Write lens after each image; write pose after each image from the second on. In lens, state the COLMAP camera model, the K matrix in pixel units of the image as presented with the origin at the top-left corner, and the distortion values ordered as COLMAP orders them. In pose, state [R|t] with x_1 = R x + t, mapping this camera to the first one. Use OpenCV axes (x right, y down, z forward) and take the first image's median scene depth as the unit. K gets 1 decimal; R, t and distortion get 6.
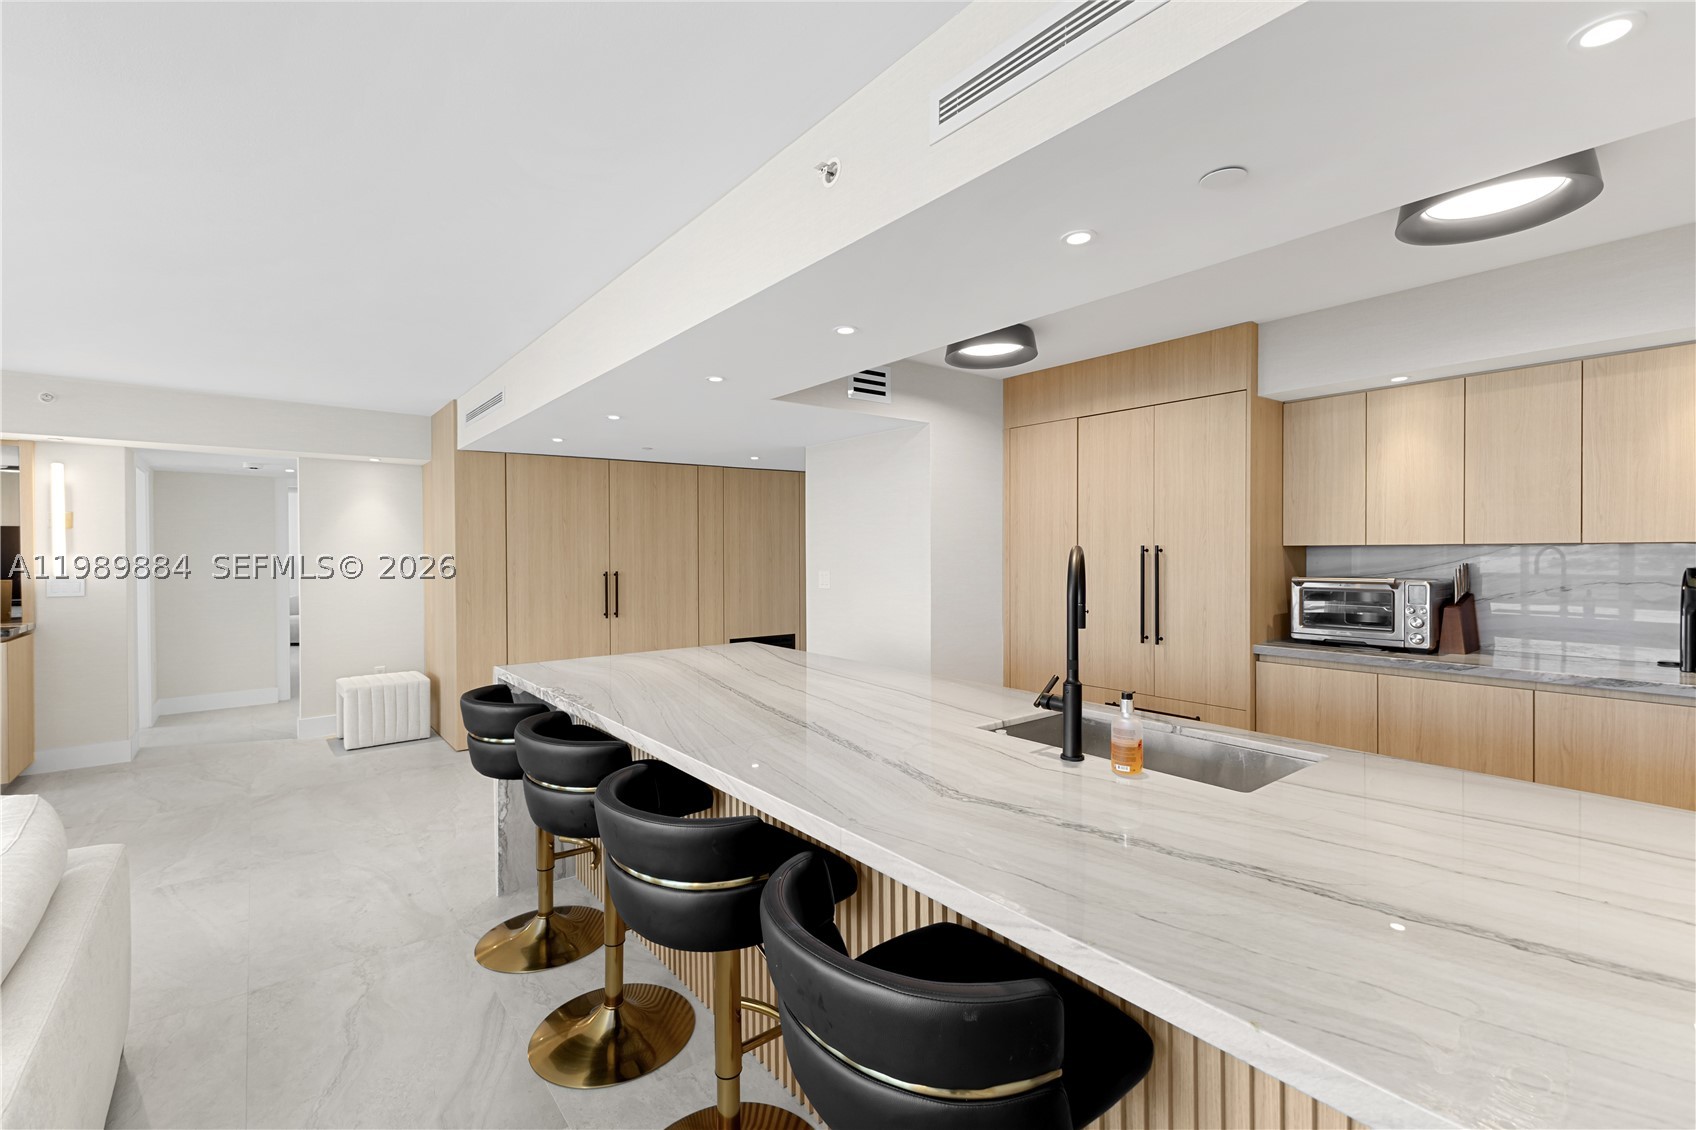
lens RADIAL K [[745.5, 0, 854.3], [0, 745.5, 559.3], [0, 0, 1]] dist [0.013708, -0.000548]
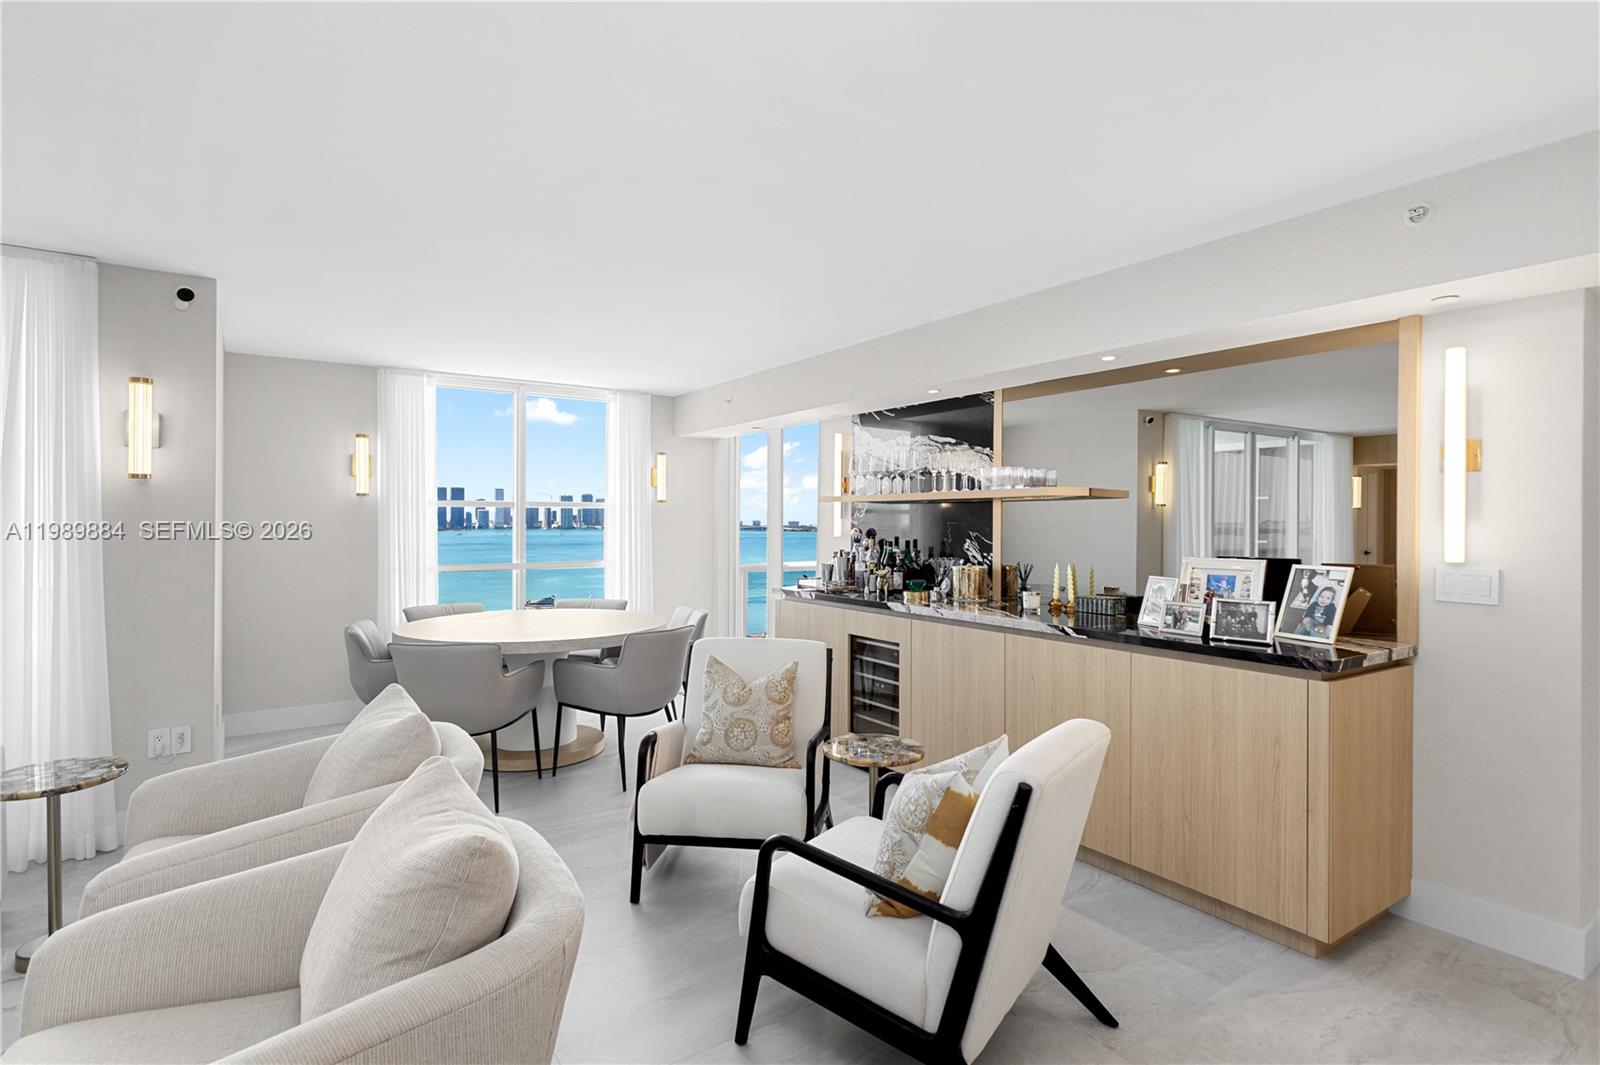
lens RADIAL K [[801.3, 0, 805.4], [0, 801.3, 524.5], [0, 0, 1]] dist [0.021584, -0.000058]
pose [[-0.073759, 0.009162, -0.997234, -0.608725], [-0.015499, 0.999826, 0.010333, -0.004807], [0.997156, 0.016219, -0.073604, 0.793115]]
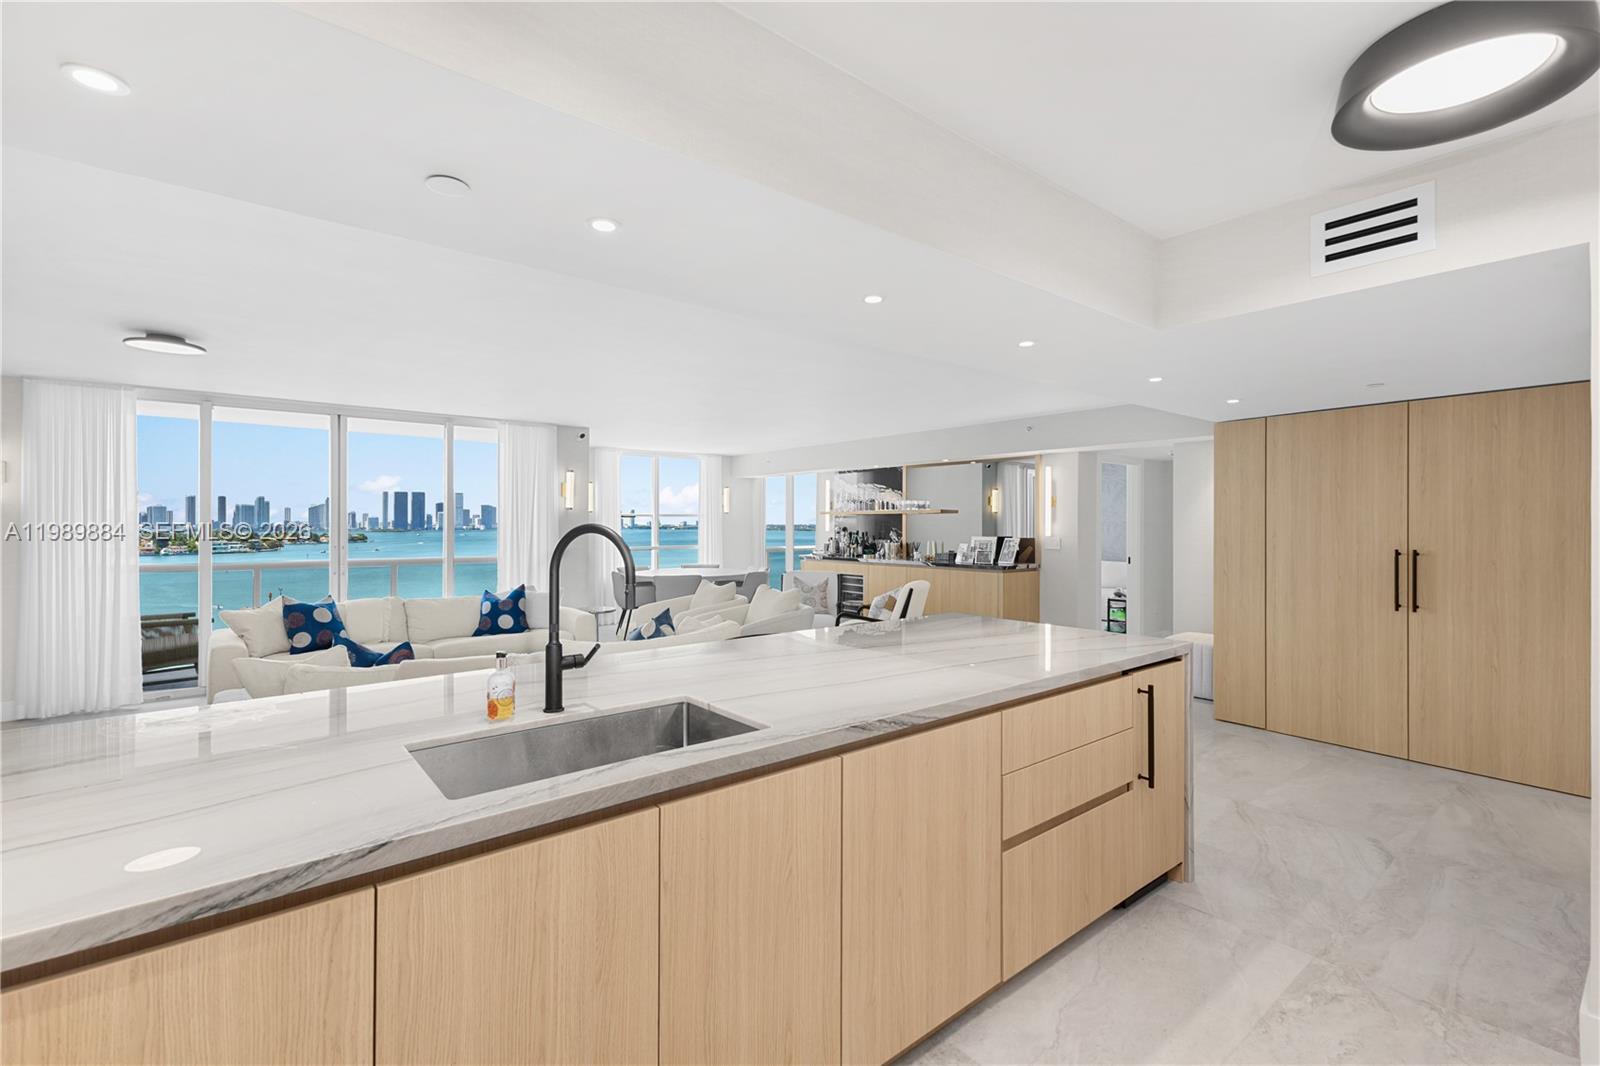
lens RADIAL K [[710.2, 0, 800.7], [0, 710.2, 529.6], [0, 0, 1]] dist [0.013457, -0.000765]
pose [[0.008988, 0.017011, -0.999815, 0.621500], [-0.009419, 0.999812, 0.016926, -0.017642], [0.999915, 0.009265, 0.009147, 0.612036]]
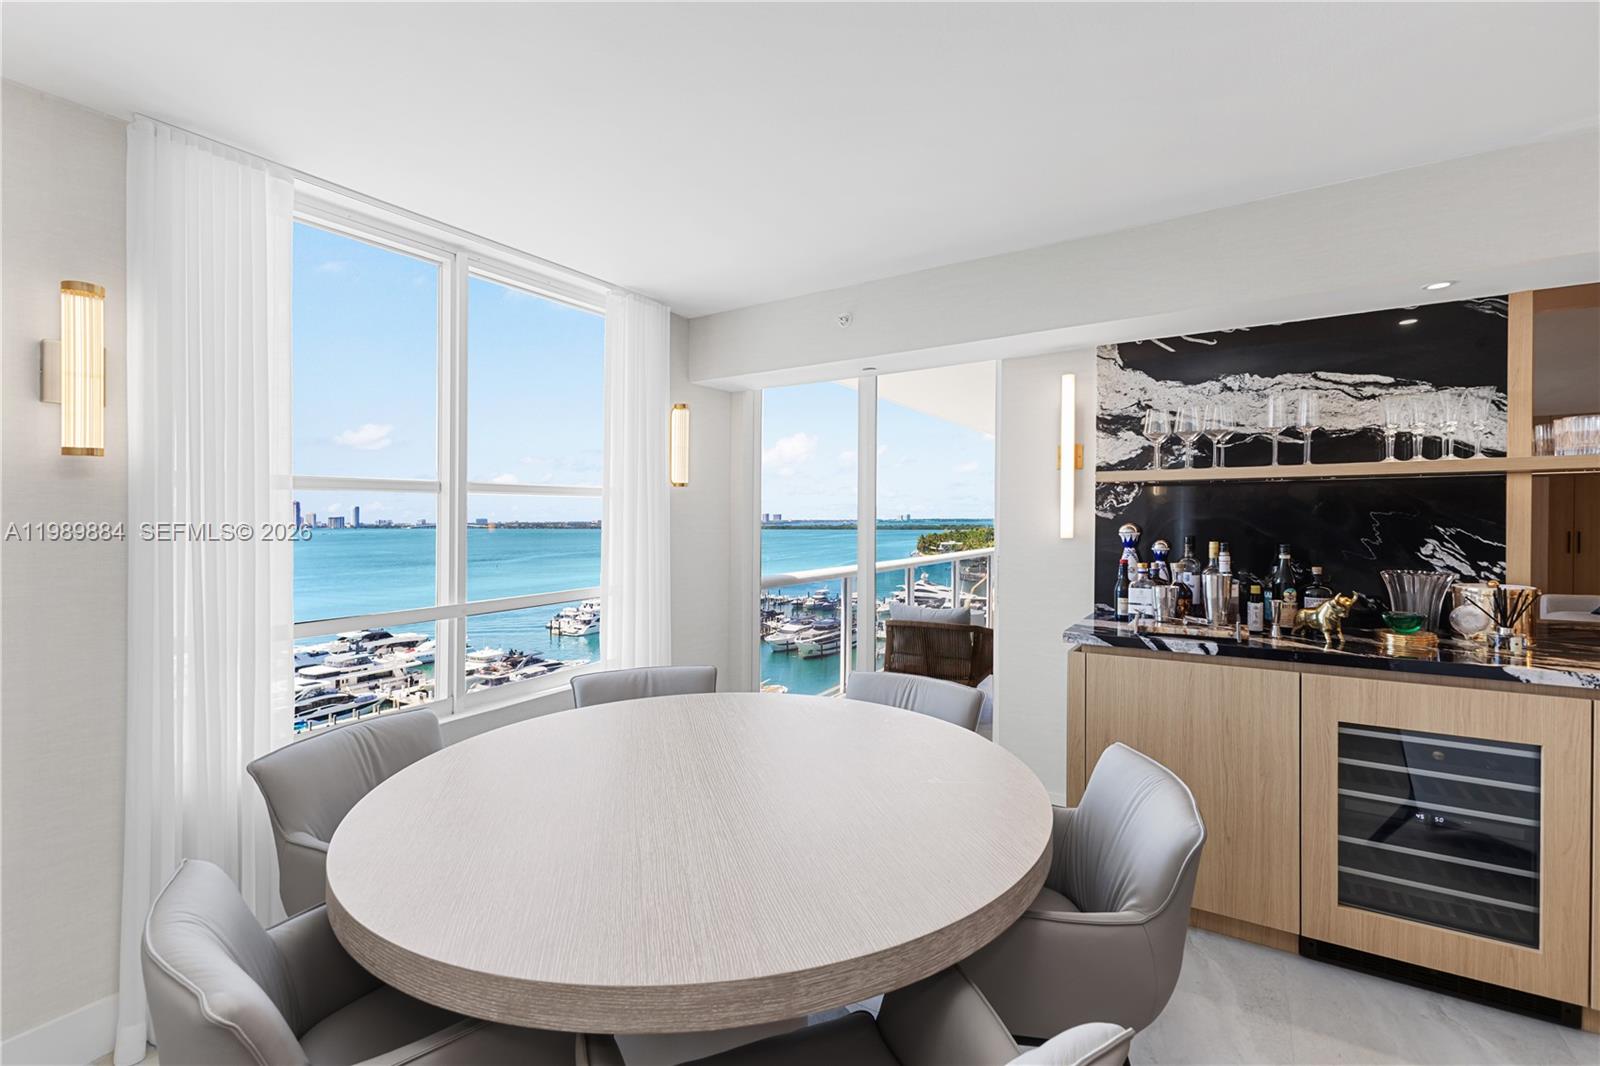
lens RADIAL K [[710.2, 0, 800.7], [0, 710.2, 529.6], [0, 0, 1]] dist [0.013457, -0.000765]
pose [[0.326148, 0.020898, -0.945088, -1.434420], [-0.005224, 0.999780, 0.020304, 0.007096], [0.945304, -0.001685, 0.326186, 0.150256]]
